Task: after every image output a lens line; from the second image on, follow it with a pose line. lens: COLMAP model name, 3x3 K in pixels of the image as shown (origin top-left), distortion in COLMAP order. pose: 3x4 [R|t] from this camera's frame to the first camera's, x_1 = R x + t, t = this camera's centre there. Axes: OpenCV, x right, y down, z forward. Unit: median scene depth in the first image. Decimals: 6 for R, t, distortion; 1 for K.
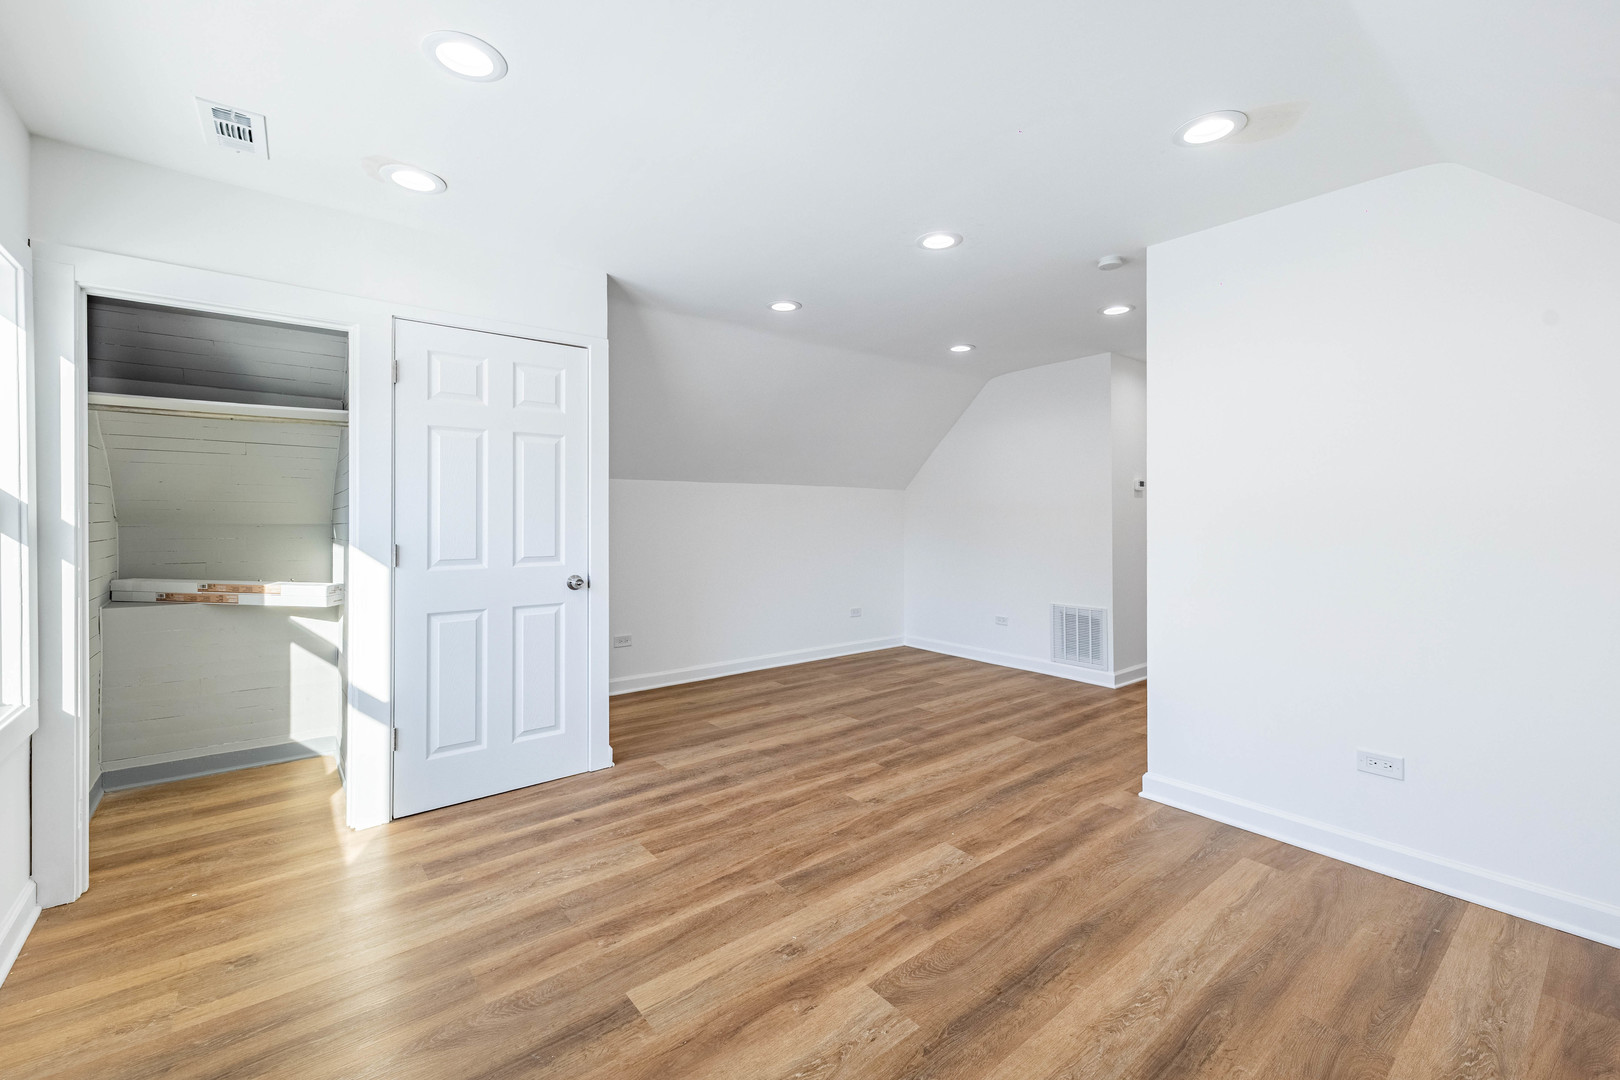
lens RADIAL K [[662.5, 0, 815.7], [0, 662.5, 526.7], [0, 0, 1]] dist [0.001651, -0.000667]
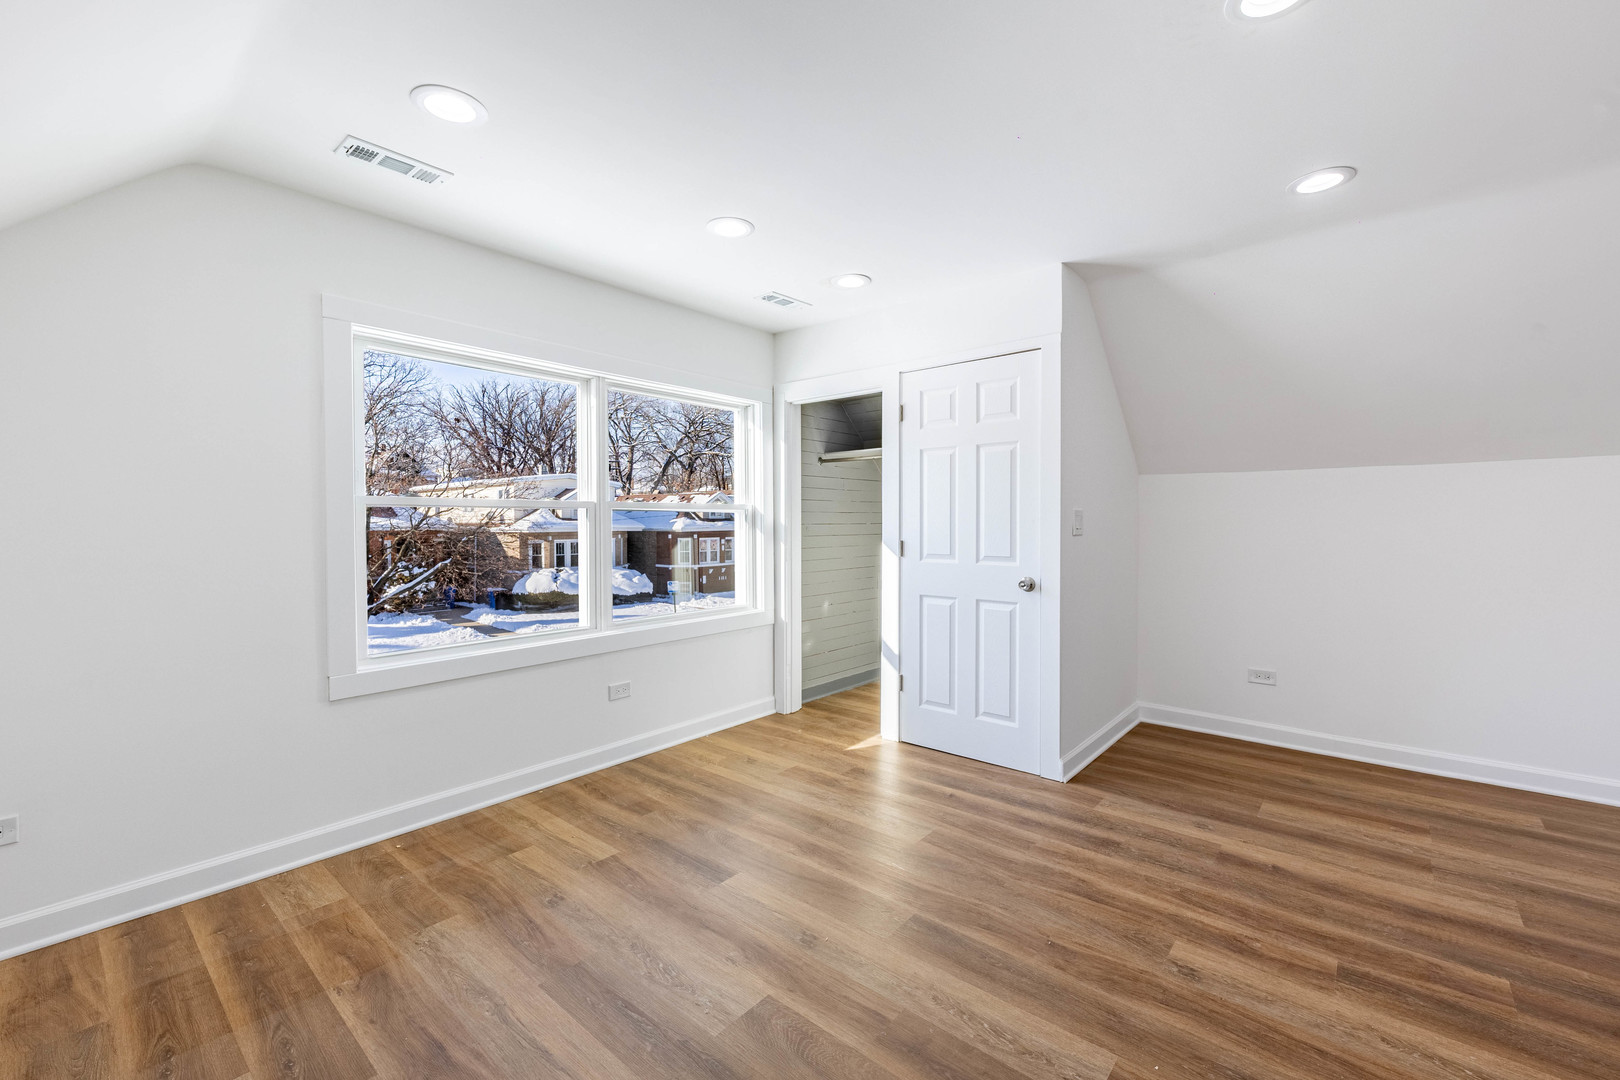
lens RADIAL K [[676.4, 0, 819.7], [0, 676.4, 536.8], [0, 0, 1]] dist [-0.002126, -0.000990]
pose [[0.176778, 0.020589, -0.984035, 0.641462], [-0.011861, 0.999753, 0.018787, -0.003966], [0.984179, 0.008350, 0.176979, 0.538507]]
